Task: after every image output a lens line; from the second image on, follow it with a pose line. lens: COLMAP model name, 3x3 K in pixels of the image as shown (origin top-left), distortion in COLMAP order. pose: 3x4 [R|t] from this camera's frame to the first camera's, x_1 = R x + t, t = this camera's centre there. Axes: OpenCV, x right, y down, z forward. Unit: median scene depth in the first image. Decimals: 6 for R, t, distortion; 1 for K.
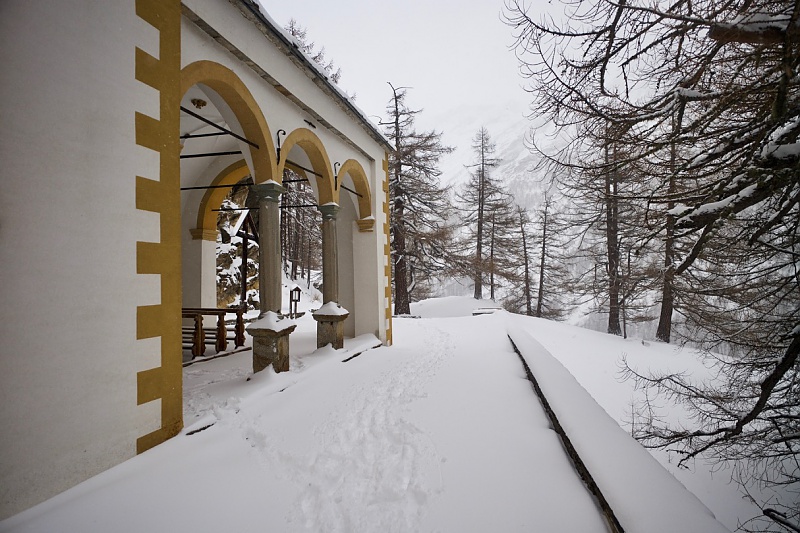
lens RADIAL K [[487.0, 0, 402.7], [0, 487.0, 267.9], [0, 0, 1]] dist [-0.006151, -0.000386]
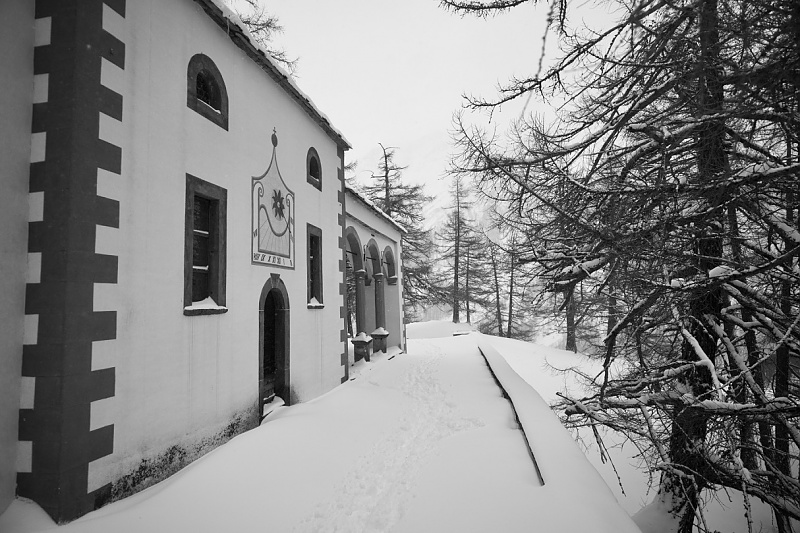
lens RADIAL K [[487.0, 0, 403.9], [0, 487.0, 264.6], [0, 0, 1]] dist [-0.006151, -0.000386]
pose [[0.998608, -0.008897, 0.051992, -0.029461], [0.011776, 0.998398, -0.055345, -0.012342], [-0.051416, 0.055880, 0.997113, -0.163415]]
